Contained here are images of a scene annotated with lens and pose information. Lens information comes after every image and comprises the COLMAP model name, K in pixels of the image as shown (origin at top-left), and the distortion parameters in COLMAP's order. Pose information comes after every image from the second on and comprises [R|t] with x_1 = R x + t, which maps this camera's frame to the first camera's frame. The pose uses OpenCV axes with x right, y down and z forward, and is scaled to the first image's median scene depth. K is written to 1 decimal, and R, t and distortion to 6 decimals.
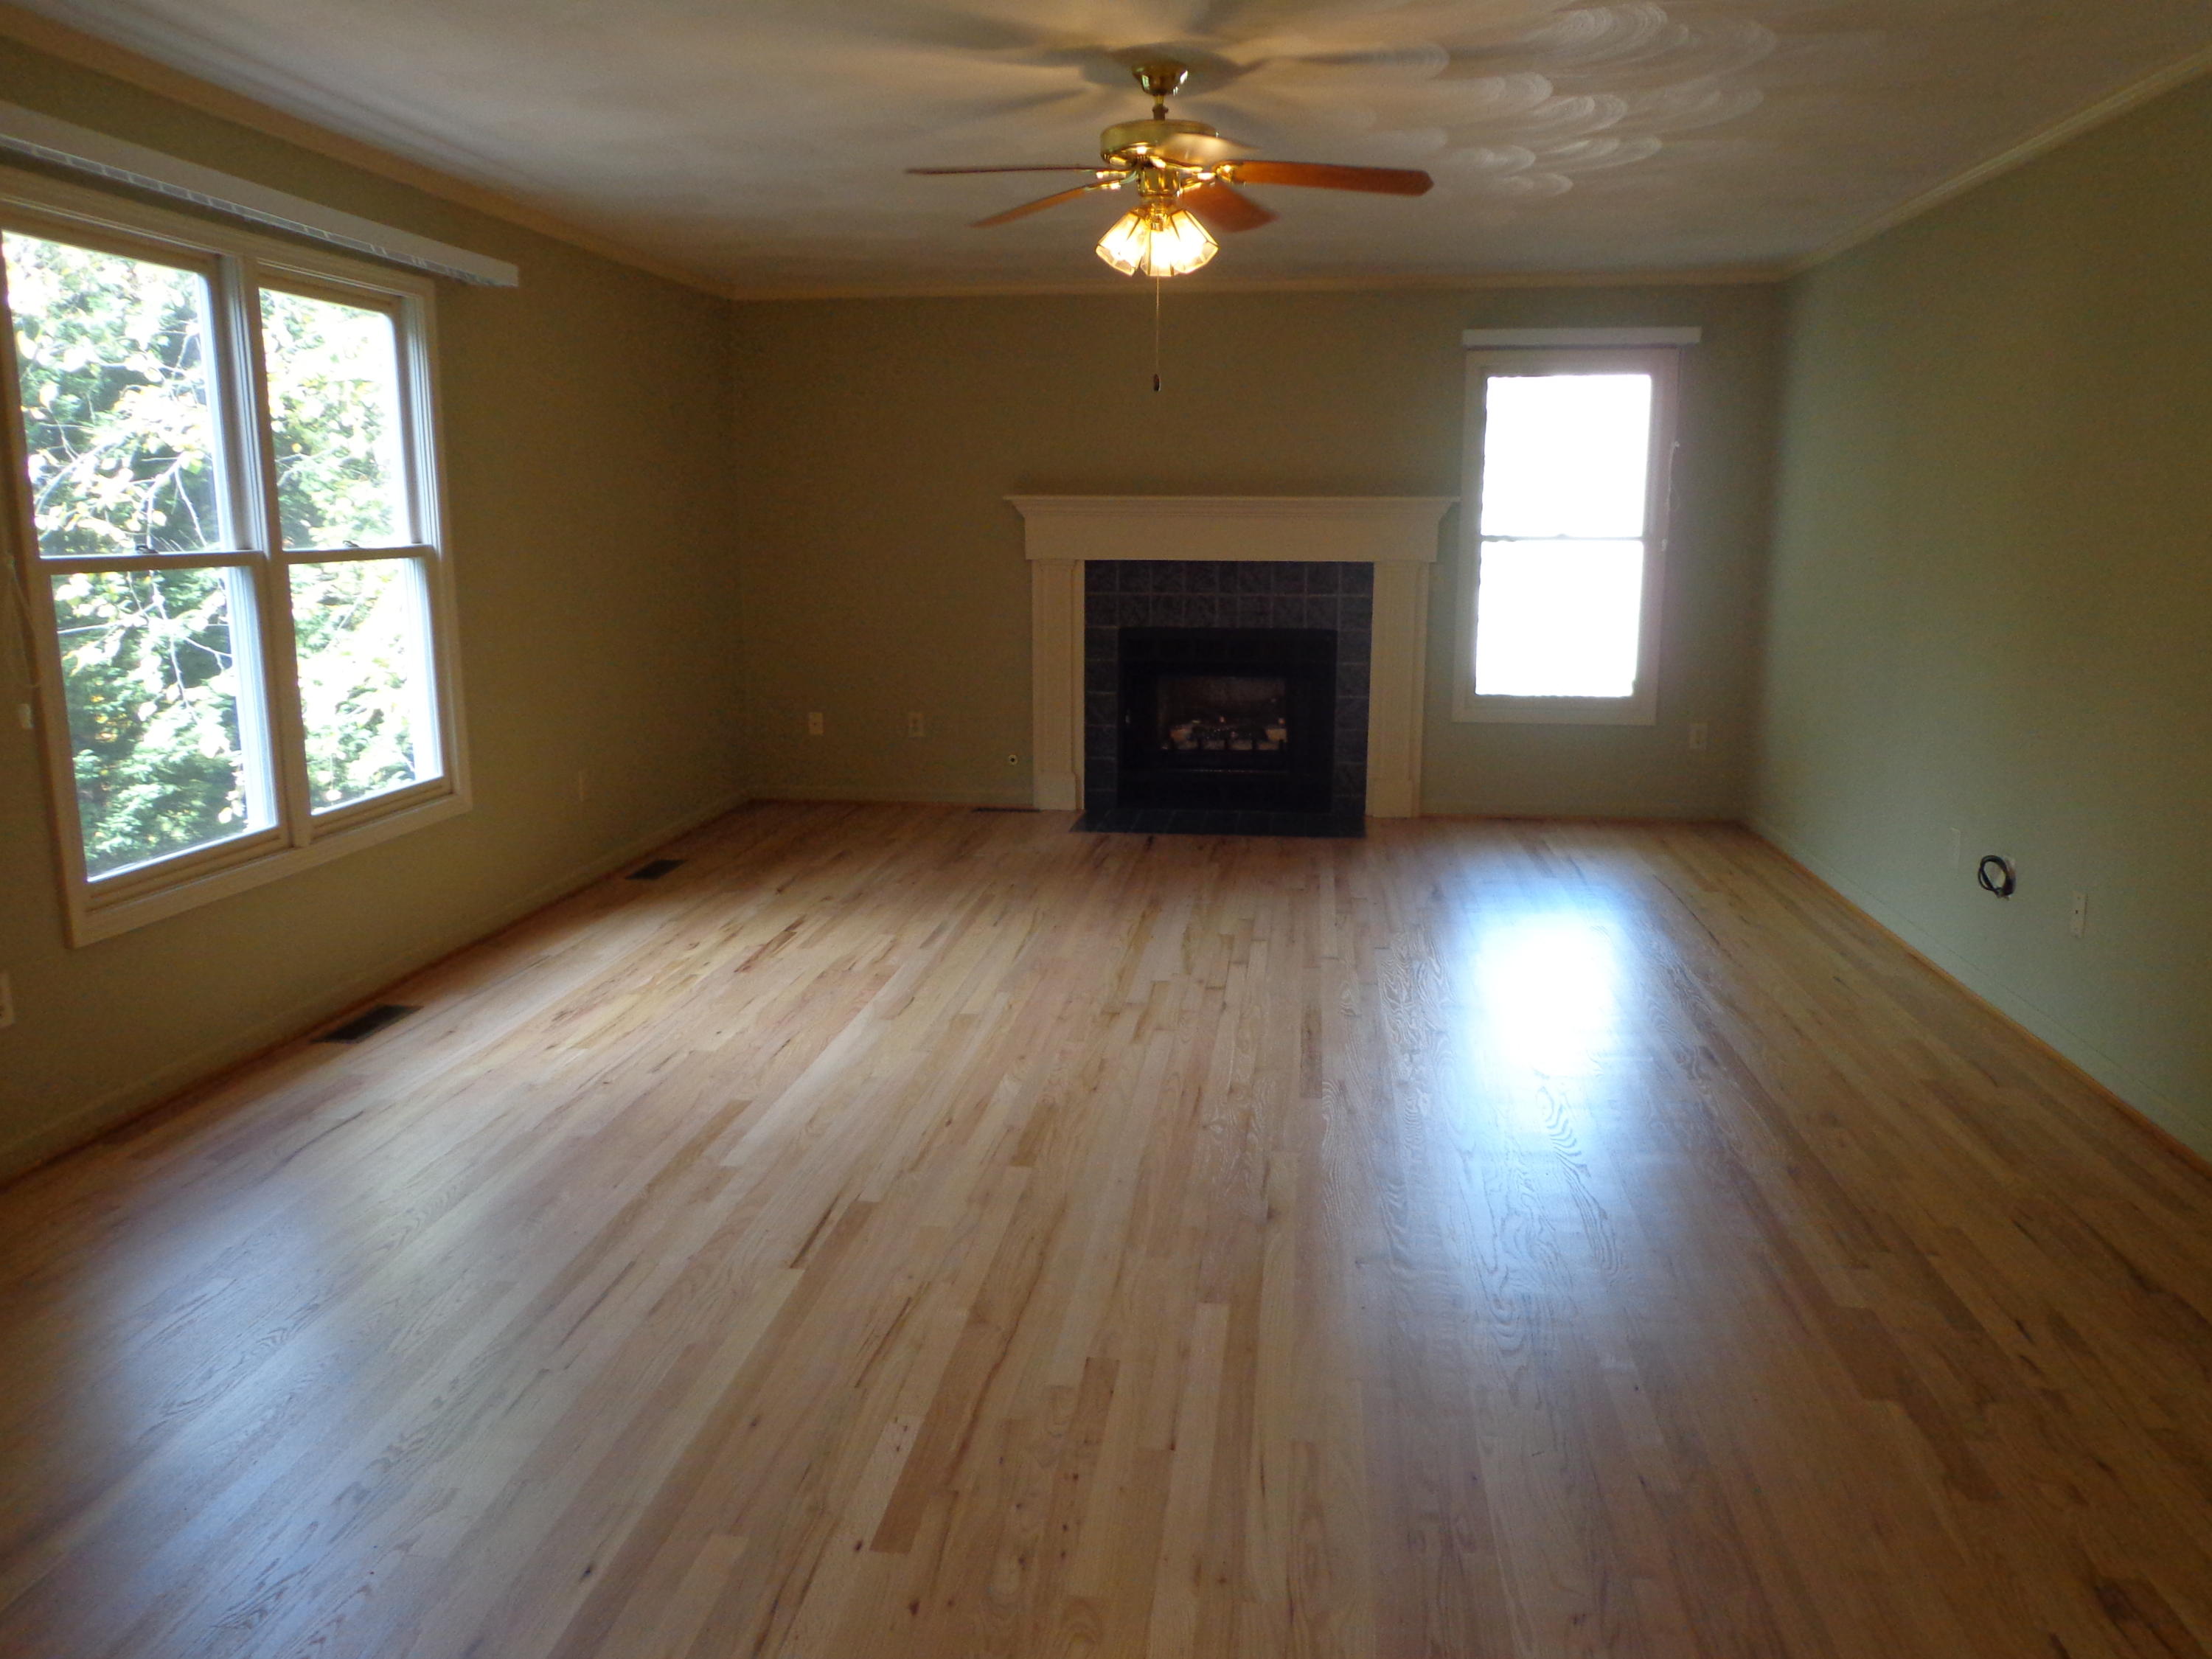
lens RADIAL K [[1597.8, 0, 1106.0], [0, 1597.8, 829.5], [0, 0, 1]] dist [0.004018, 0.002709]
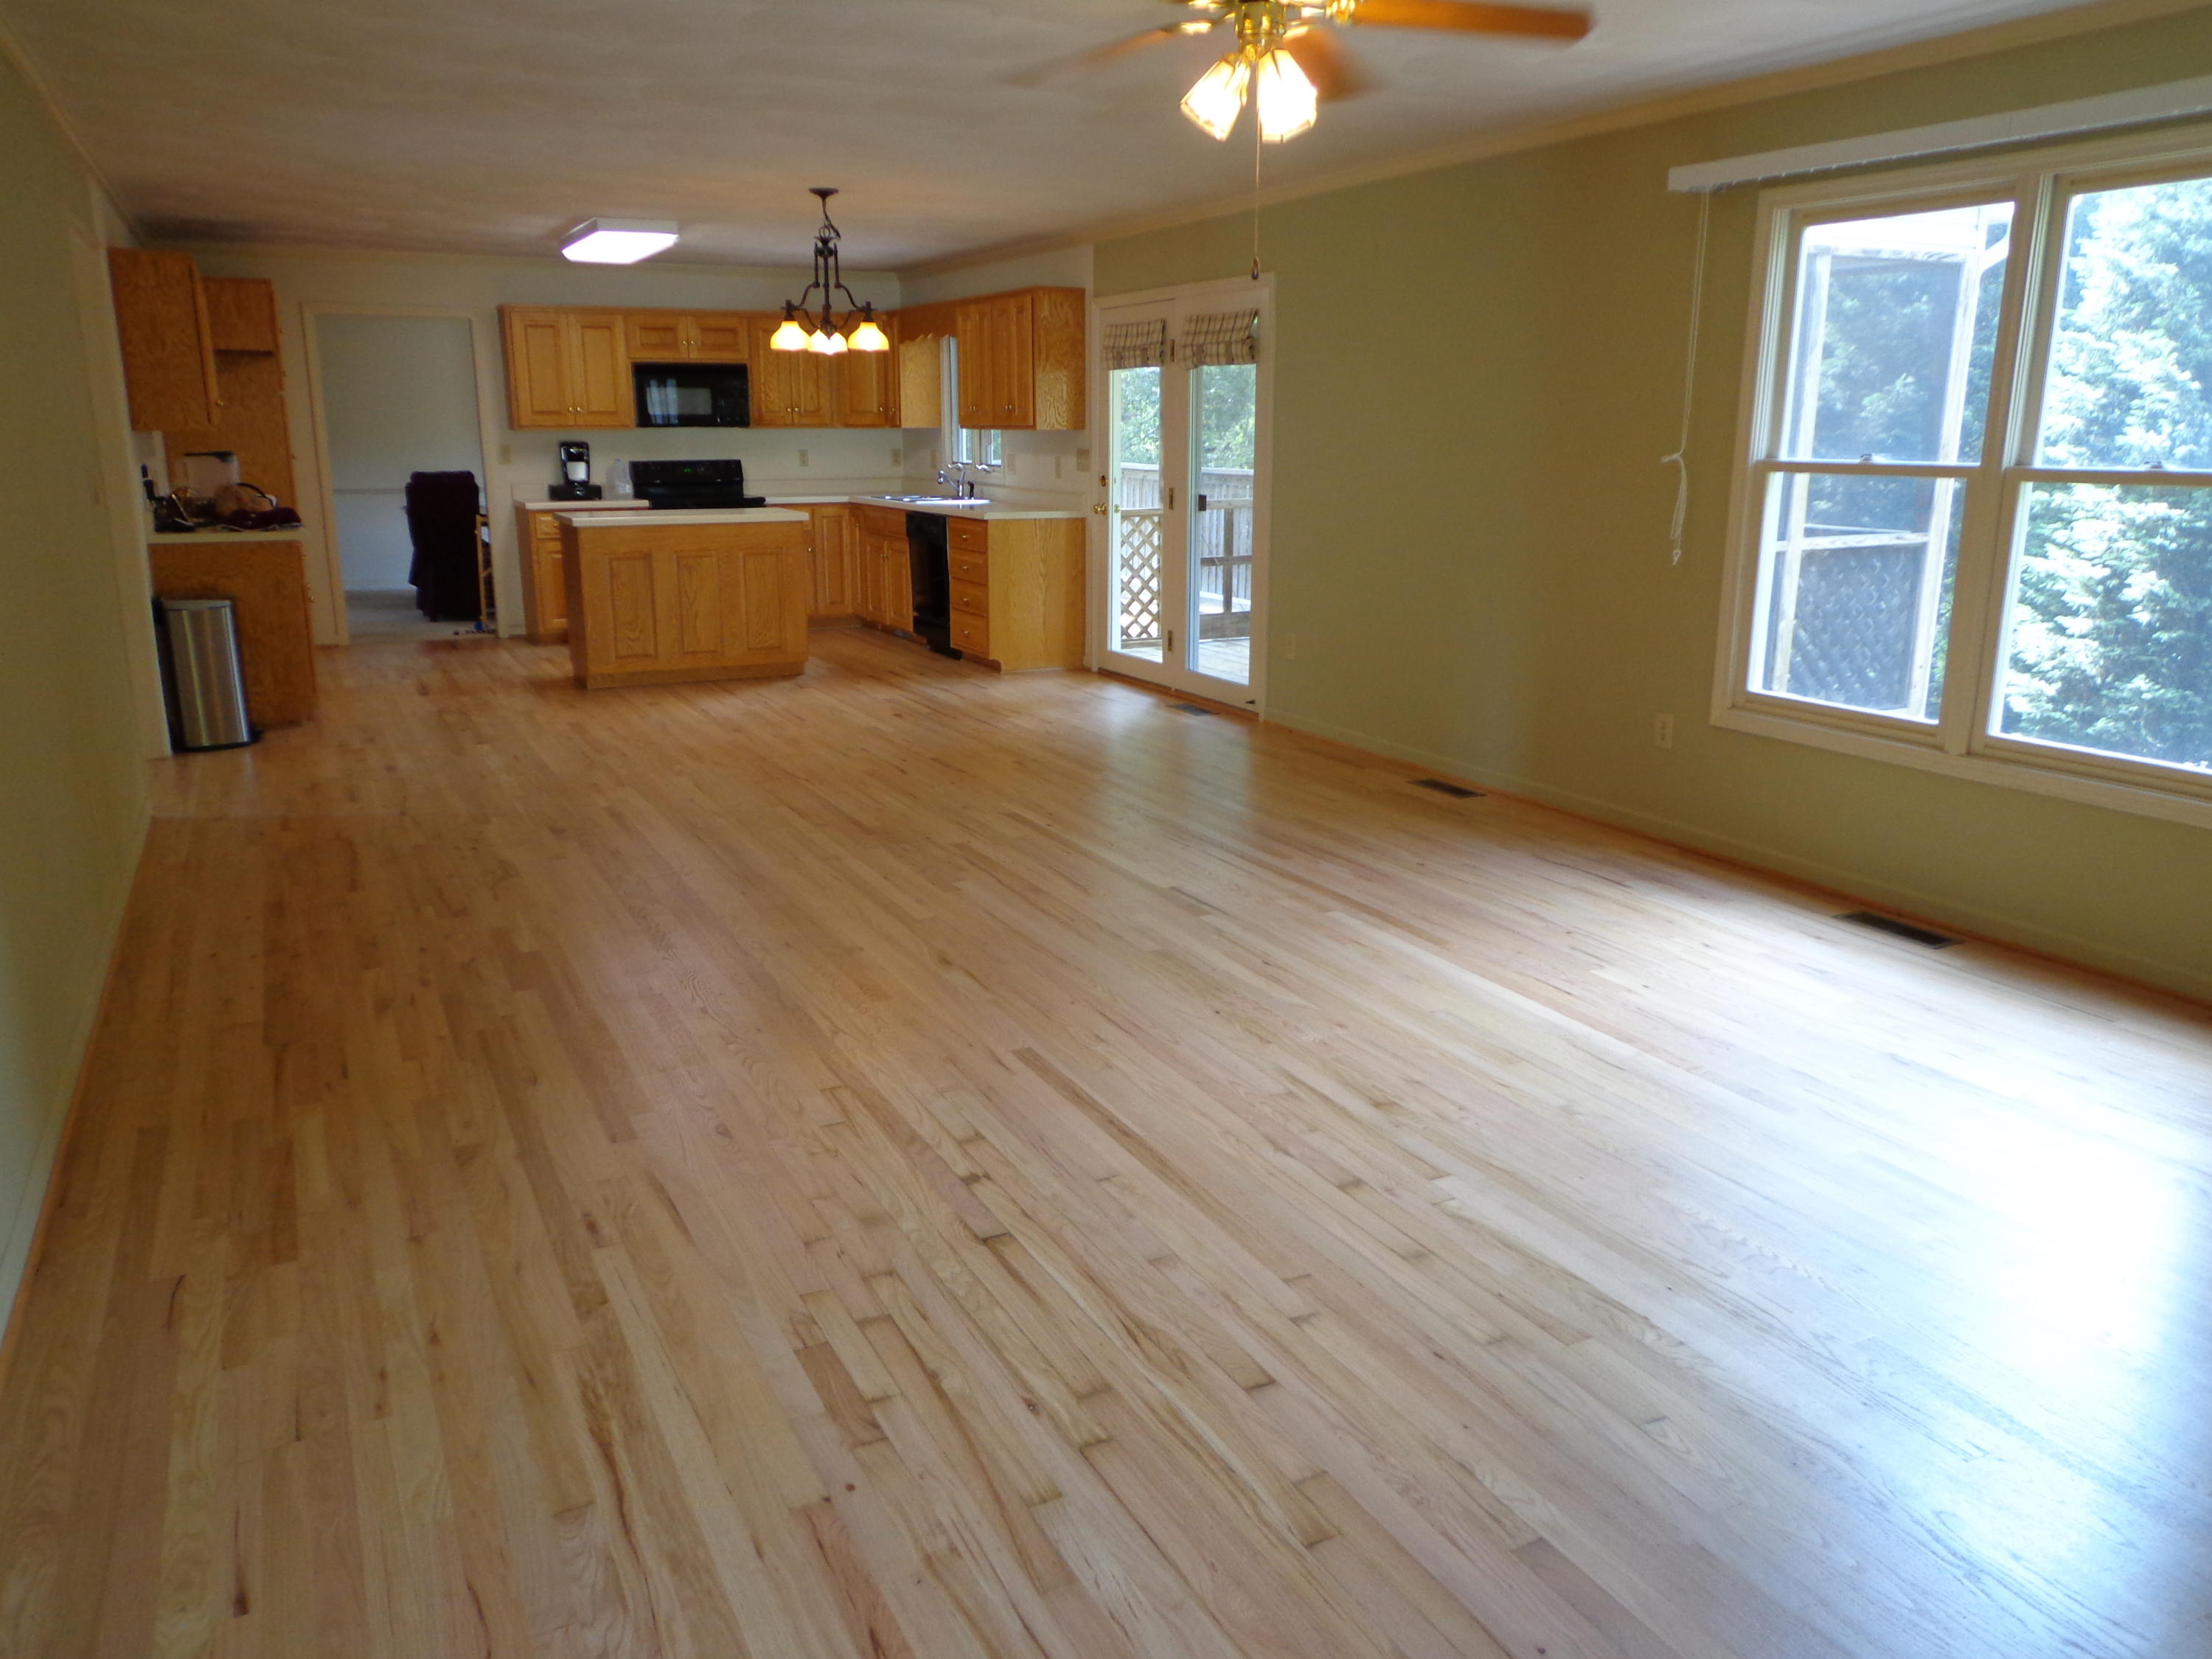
lens RADIAL K [[1609.3, 0, 1129.5], [0, 1609.3, 825.5], [0, 0, 1]] dist [-0.005308, -0.001655]
pose [[-0.818270, 0.140176, -0.557480, 0.508178], [-0.110787, 0.913173, 0.392226, -0.289759], [0.564057, 0.382709, -0.731693, 1.450290]]
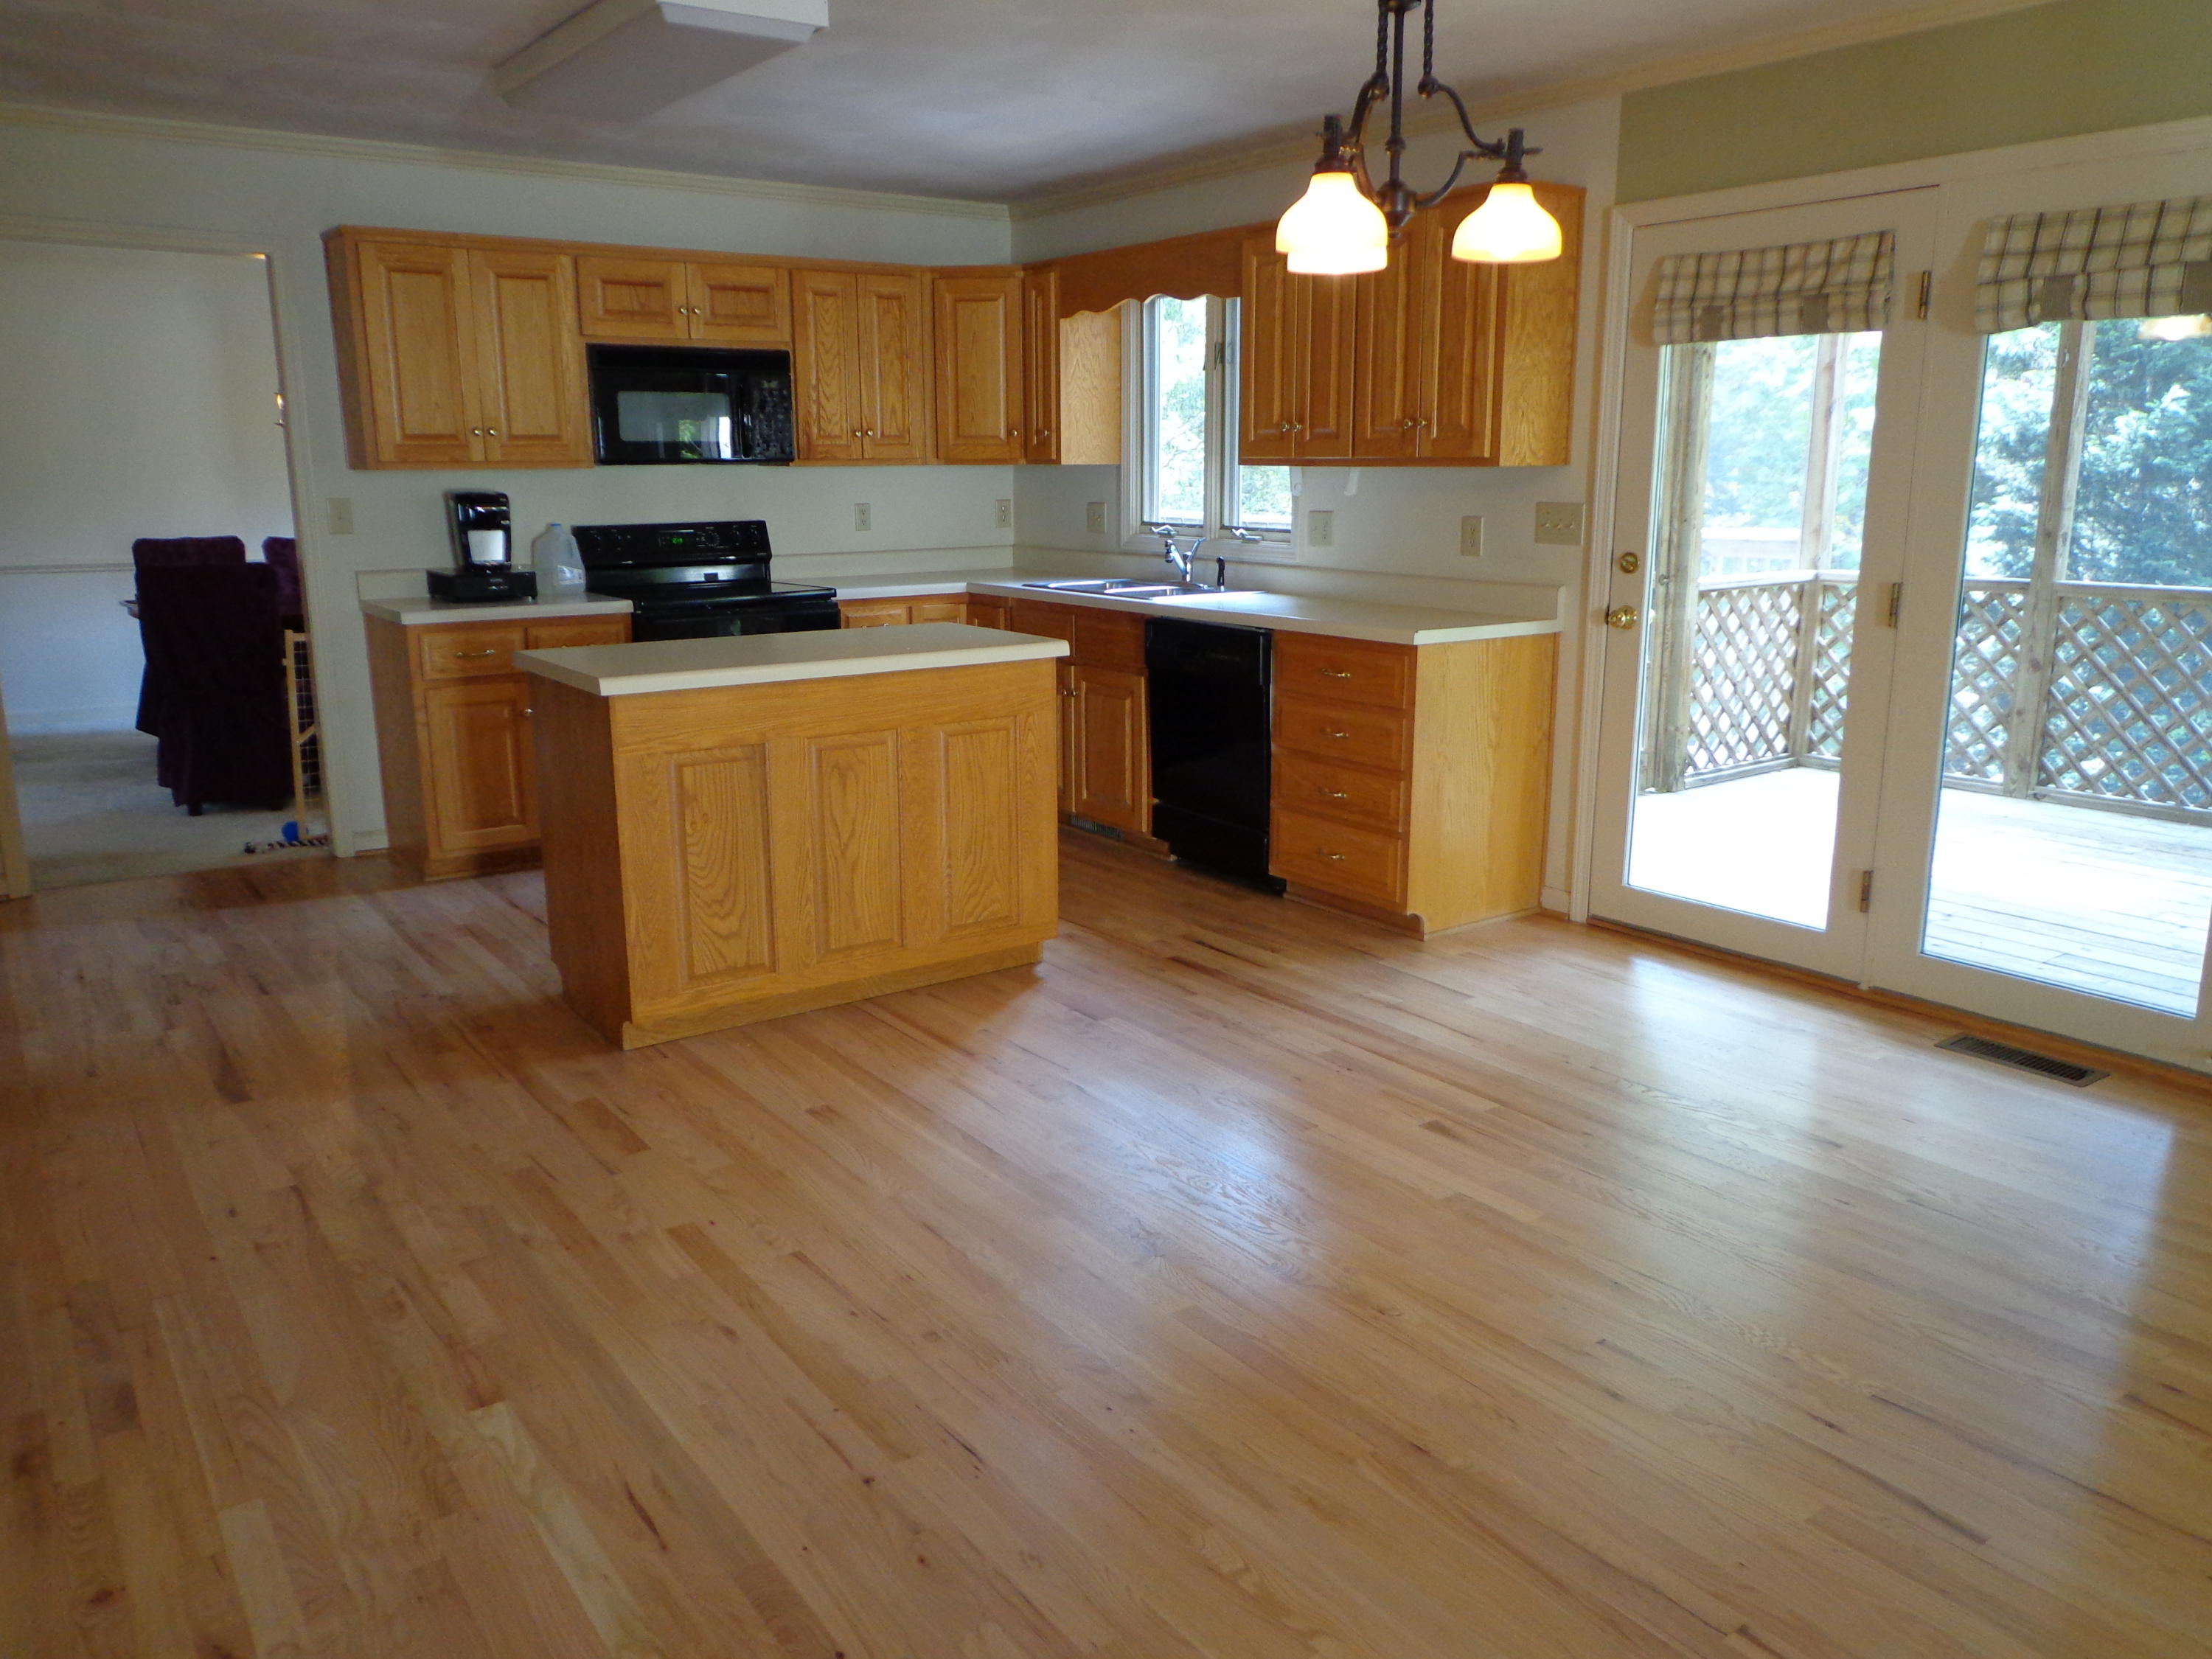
lens RADIAL K [[1597.8, 0, 1106.0], [0, 1597.8, 829.5], [0, 0, 1]] dist [0.004018, 0.002709]
pose [[-0.728079, 0.159797, -0.666608, 0.307917], [-0.127900, 0.923706, 0.361122, -0.064851], [0.673456, 0.348185, -0.652092, 0.316274]]
